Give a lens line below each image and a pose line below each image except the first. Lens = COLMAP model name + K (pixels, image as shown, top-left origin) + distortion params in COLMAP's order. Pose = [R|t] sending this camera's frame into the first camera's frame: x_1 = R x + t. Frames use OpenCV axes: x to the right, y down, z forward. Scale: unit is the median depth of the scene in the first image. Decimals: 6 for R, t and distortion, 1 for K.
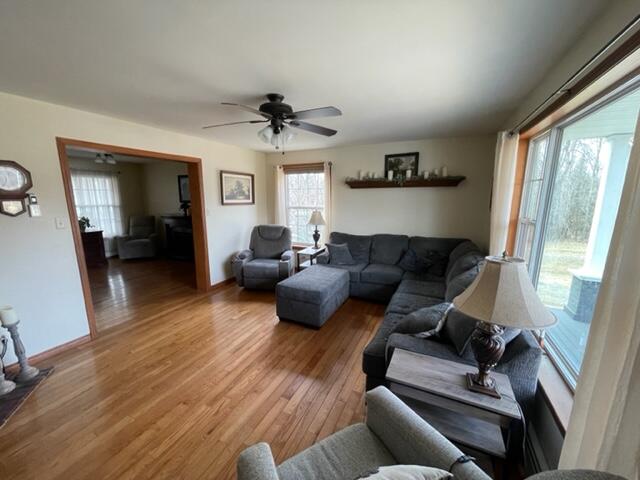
lens RADIAL K [[257.6, 0, 317.5], [0, 257.6, 242.9], [0, 0, 1]] dist [-0.001218, 0.000887]
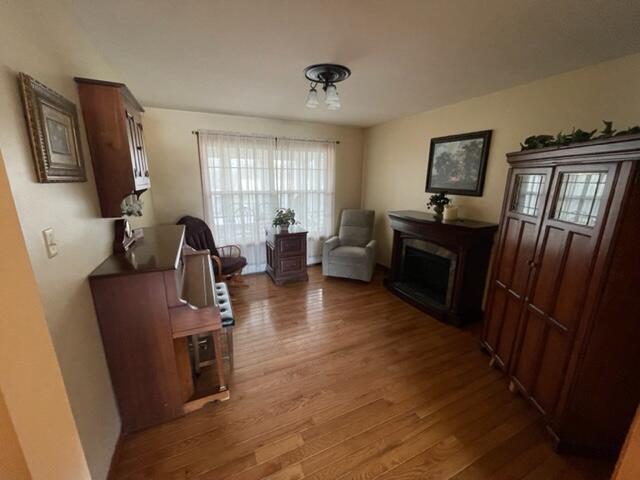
lens RADIAL K [[257.6, 0, 317.6], [0, 257.6, 238.6], [0, 0, 1]] dist [-0.001218, 0.000887]
pose [[0.773794, 0.153492, -0.614559, -0.641099], [-0.121768, 0.988147, 0.093480, -0.147069], [0.621623, 0.002499, 0.783313, 0.786181]]
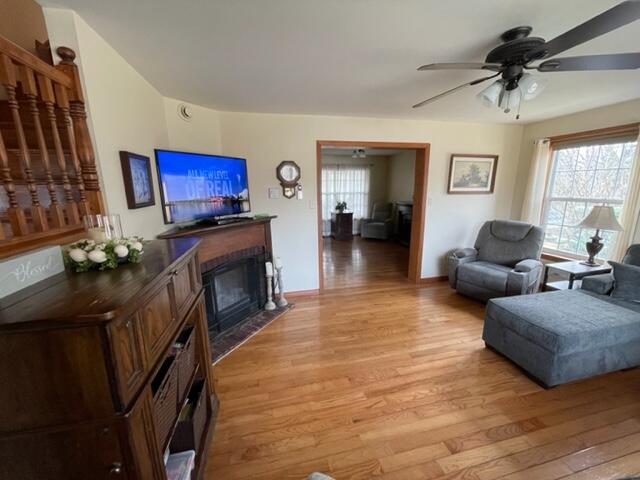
lens RADIAL K [[257.6, 0, 316.1], [0, 257.6, 242.7], [0, 0, 1]] dist [-0.001218, 0.000887]
pose [[0.624782, 0.162045, -0.763799, 0.060326], [-0.130256, 0.986150, 0.102671, -0.013402], [0.769858, 0.035342, 0.637236, 0.097711]]
